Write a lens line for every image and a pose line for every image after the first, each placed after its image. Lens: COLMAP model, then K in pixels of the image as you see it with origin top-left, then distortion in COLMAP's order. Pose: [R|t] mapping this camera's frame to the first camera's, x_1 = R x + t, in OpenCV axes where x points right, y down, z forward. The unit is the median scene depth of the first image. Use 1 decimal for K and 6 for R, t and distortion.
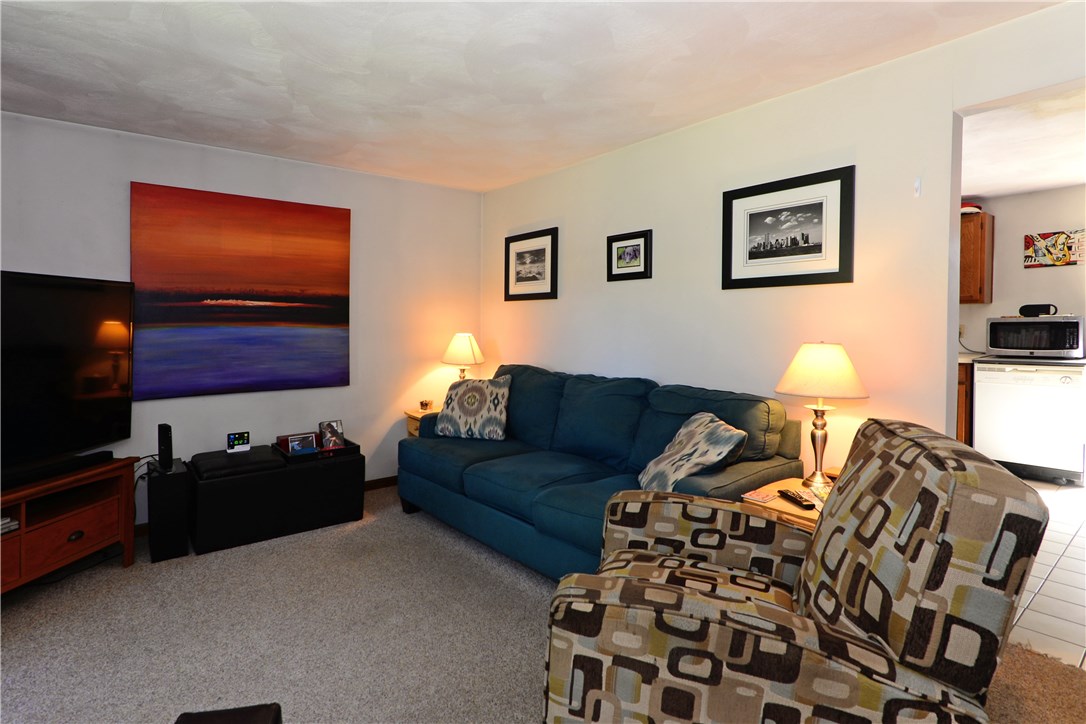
lens RADIAL K [[550.6, 0, 522.8], [0, 550.6, 342.4], [0, 0, 1]] dist [-0.001952, 0.001164]
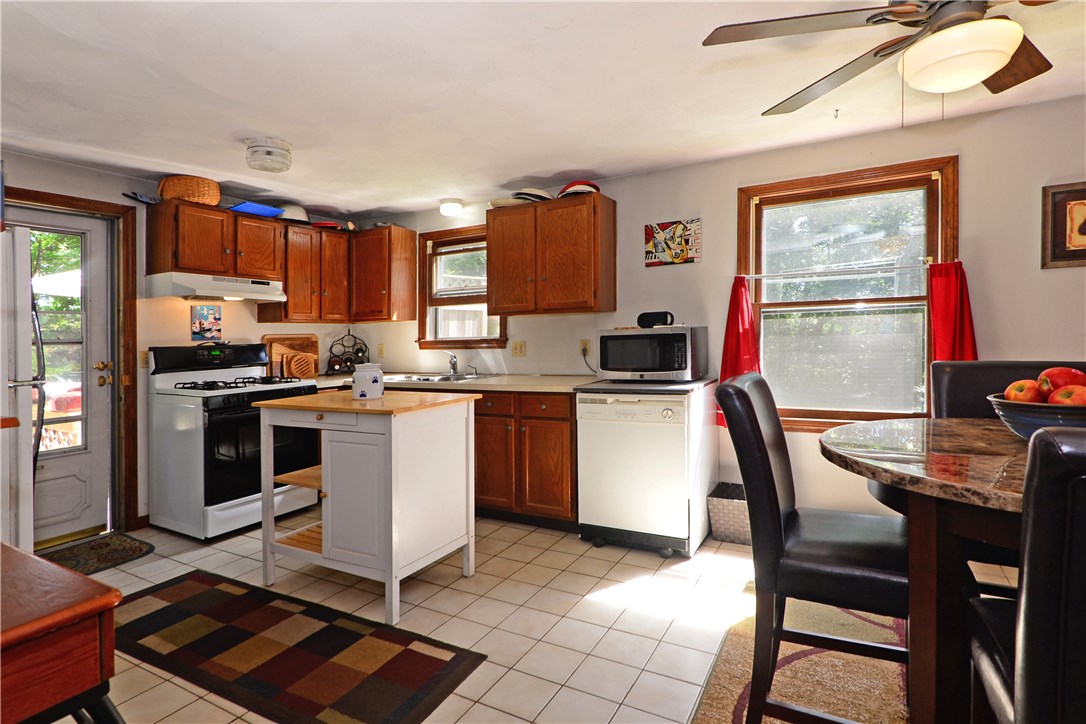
lens RADIAL K [[550.6, 0, 528.6], [0, 550.6, 348.8], [0, 0, 1]] dist [-0.001952, 0.001164]
pose [[0.942772, -0.023303, 0.332622, 0.506611], [0.029851, 0.999448, -0.014588, -0.011196], [-0.332098, 0.023682, 0.942948, 0.325433]]
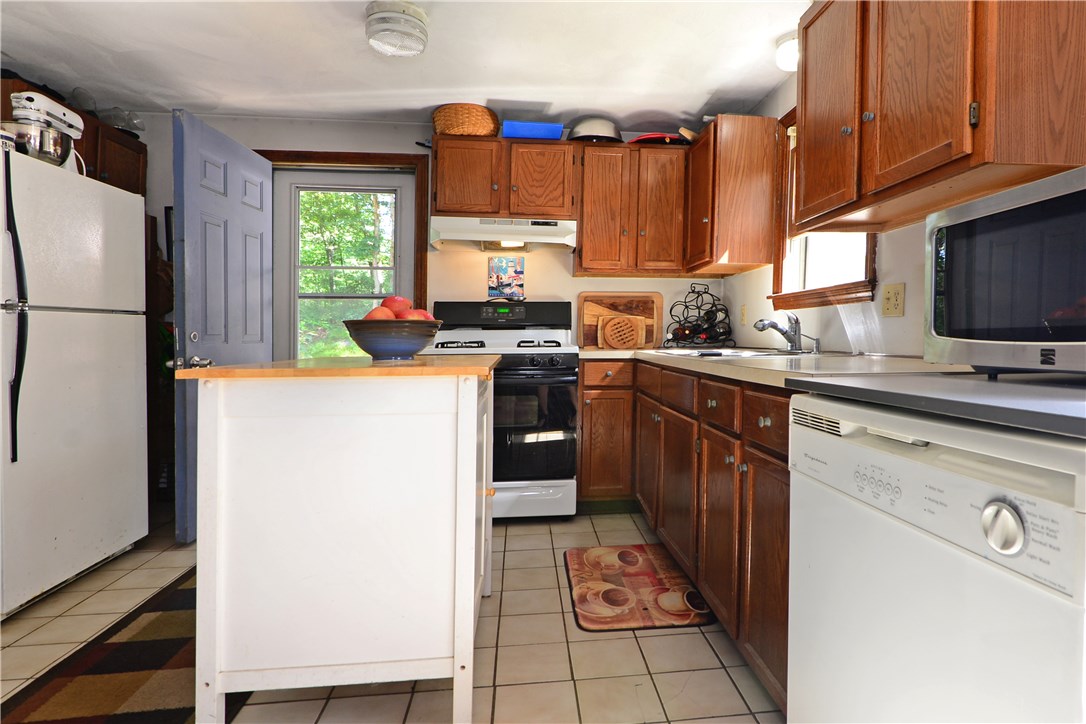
lens RADIAL K [[589.8, 0, 586.1], [0, 589.8, 342.8], [0, 0, 1]] dist [0.002368, 0.001157]
pose [[0.833542, 0.009661, -0.552372, 0.865875], [-0.019405, 0.999742, -0.011796, 0.019064], [0.552116, 0.020551, 0.833514, 0.702212]]
